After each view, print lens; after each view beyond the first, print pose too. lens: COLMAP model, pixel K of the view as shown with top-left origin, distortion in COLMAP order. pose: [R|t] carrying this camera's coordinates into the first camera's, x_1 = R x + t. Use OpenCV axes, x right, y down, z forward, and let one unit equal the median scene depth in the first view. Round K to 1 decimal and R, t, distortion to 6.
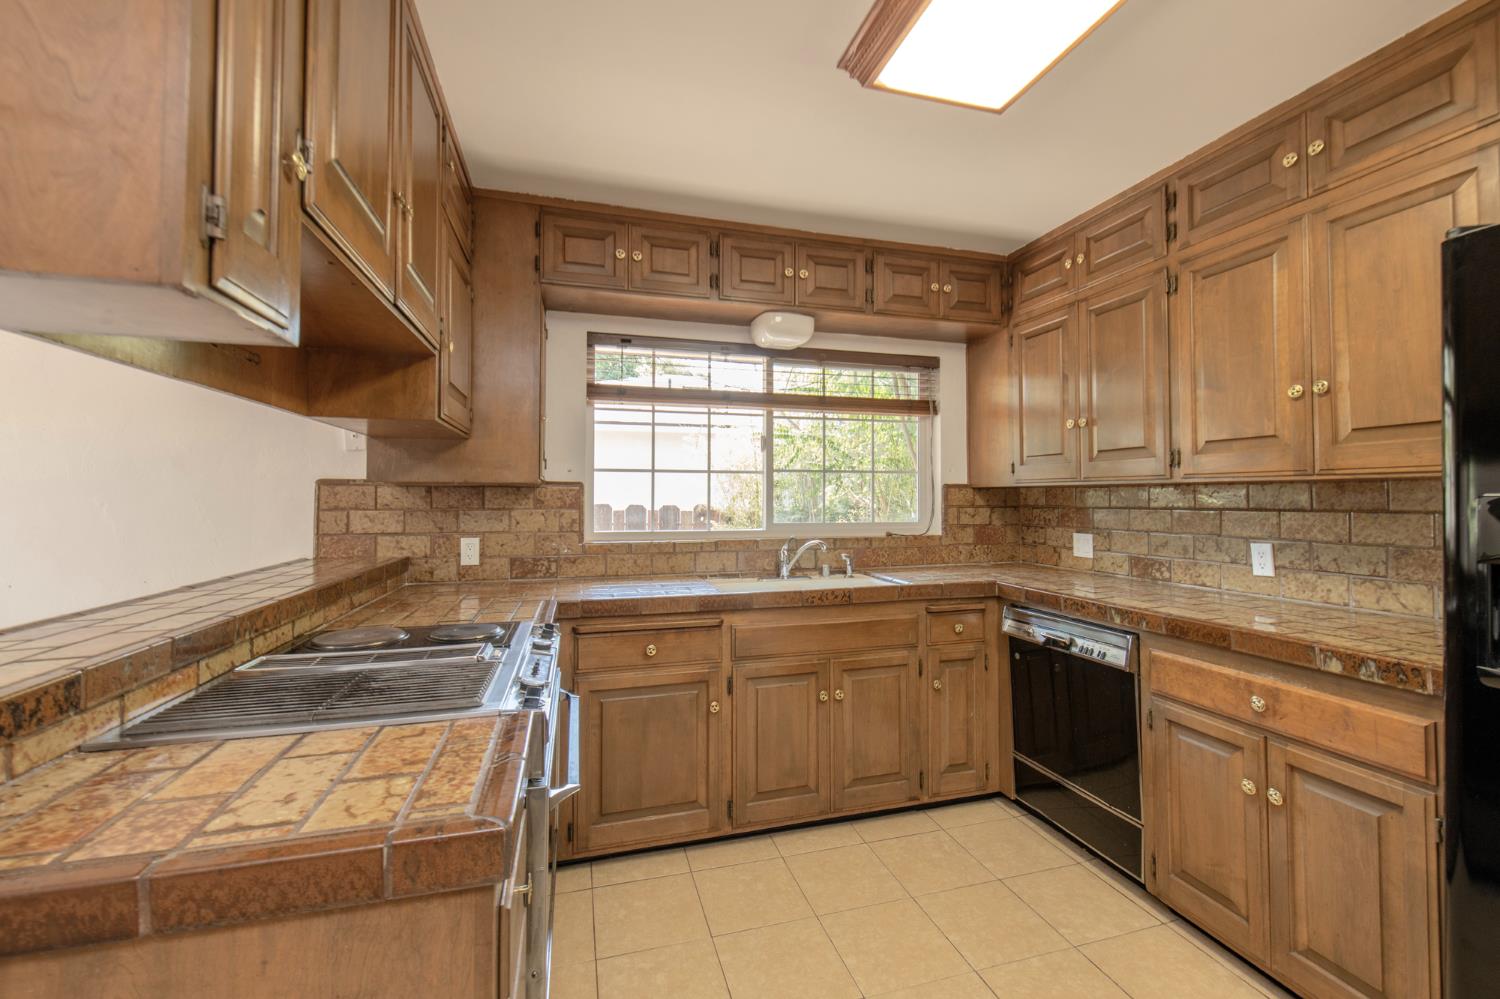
lens RADIAL K [[615.8, 0, 747.1], [0, 615.8, 483.5], [0, 0, 1]] dist [0.000662, -0.000852]
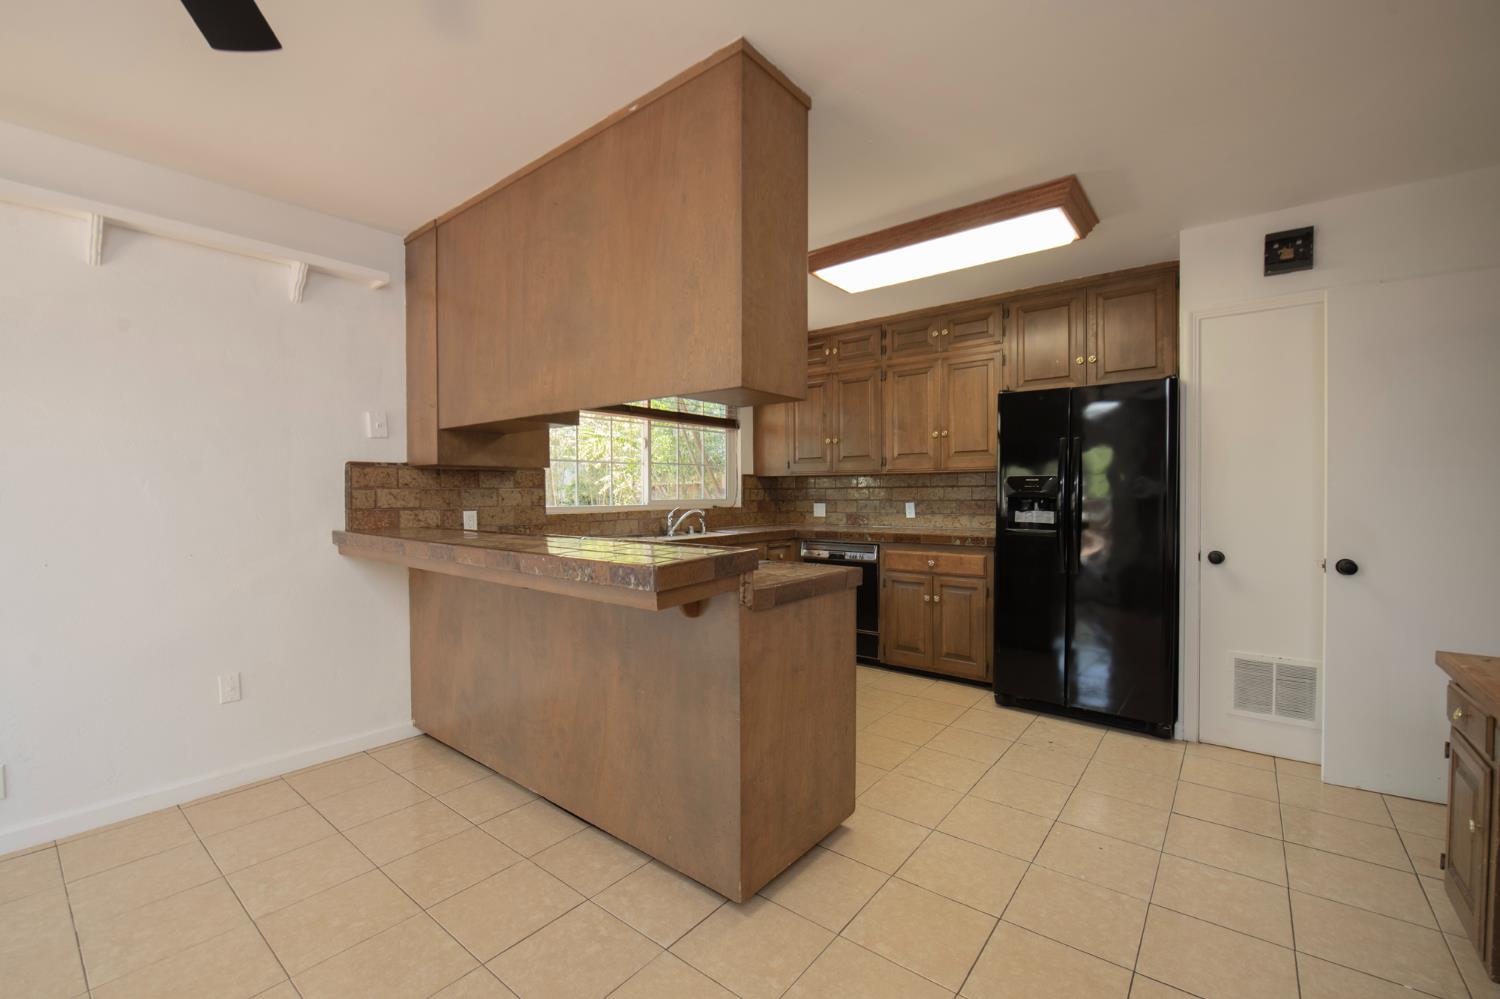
lens RADIAL K [[615.8, 0, 736.3], [0, 615.8, 502.7], [0, 0, 1]] dist [0.000662, -0.000852]
pose [[0.825628, -0.013279, 0.564059, -0.738351], [-0.008662, 0.999307, 0.036205, 0.021624], [-0.564149, -0.034778, 0.824940, -0.357962]]
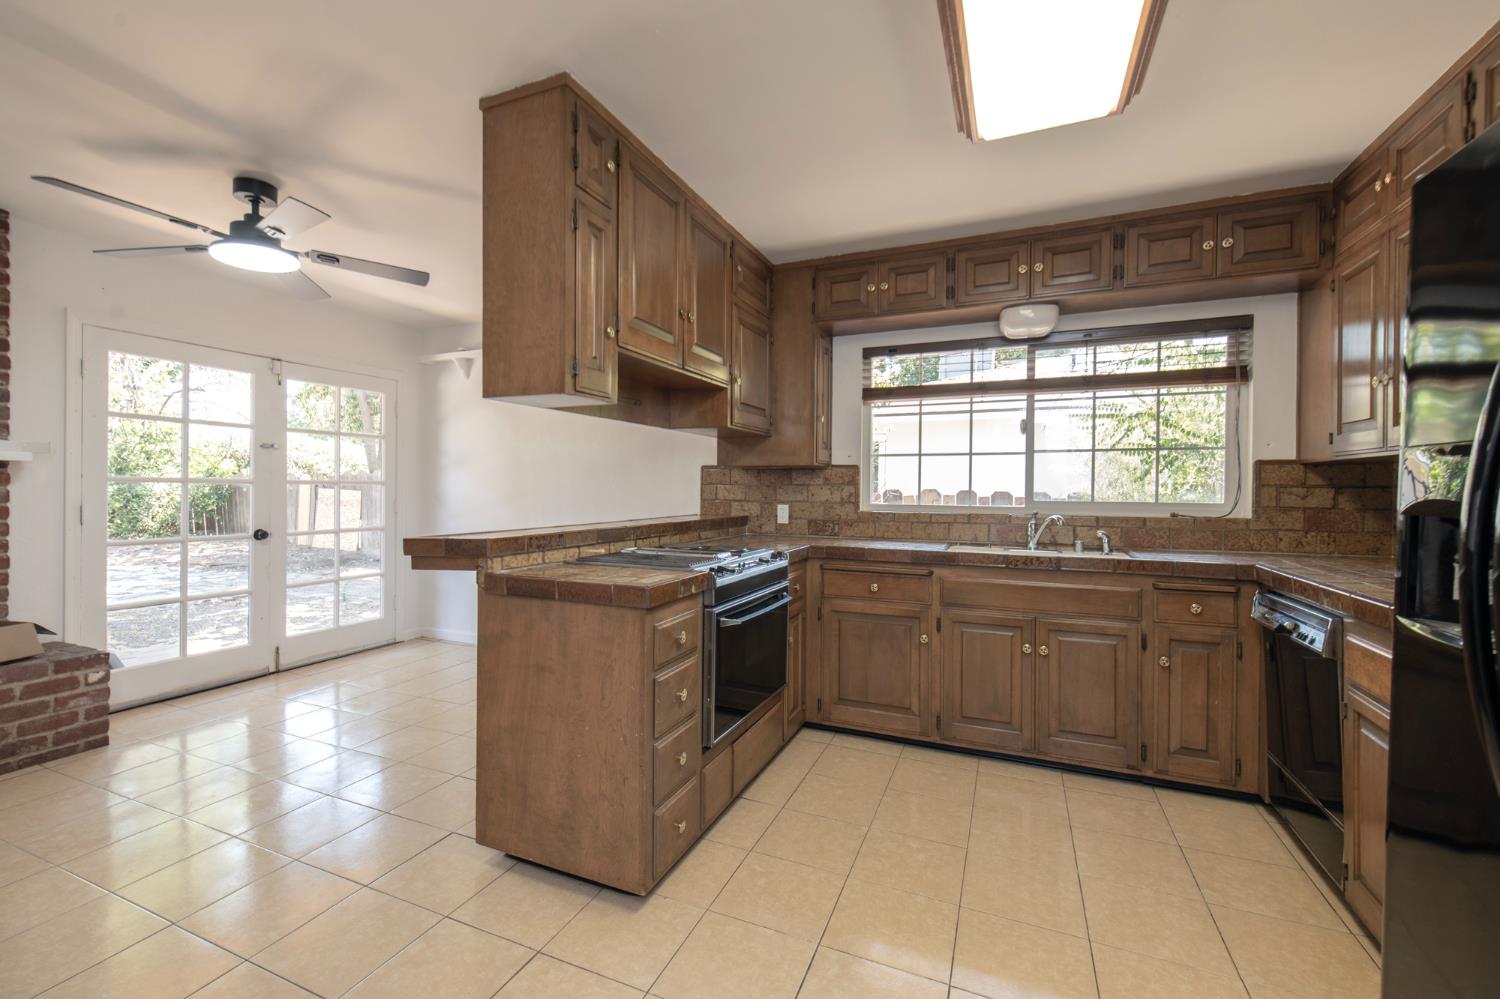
lens RADIAL K [[615.8, 0, 727.3], [0, 615.8, 494.1], [0, 0, 1]] dist [0.000662, -0.000852]
pose [[0.764139, 0.011531, -0.644948, 0.401009], [0.007888, 0.999598, 0.027217, 0.024388], [0.645003, -0.025885, 0.763742, -0.197767]]
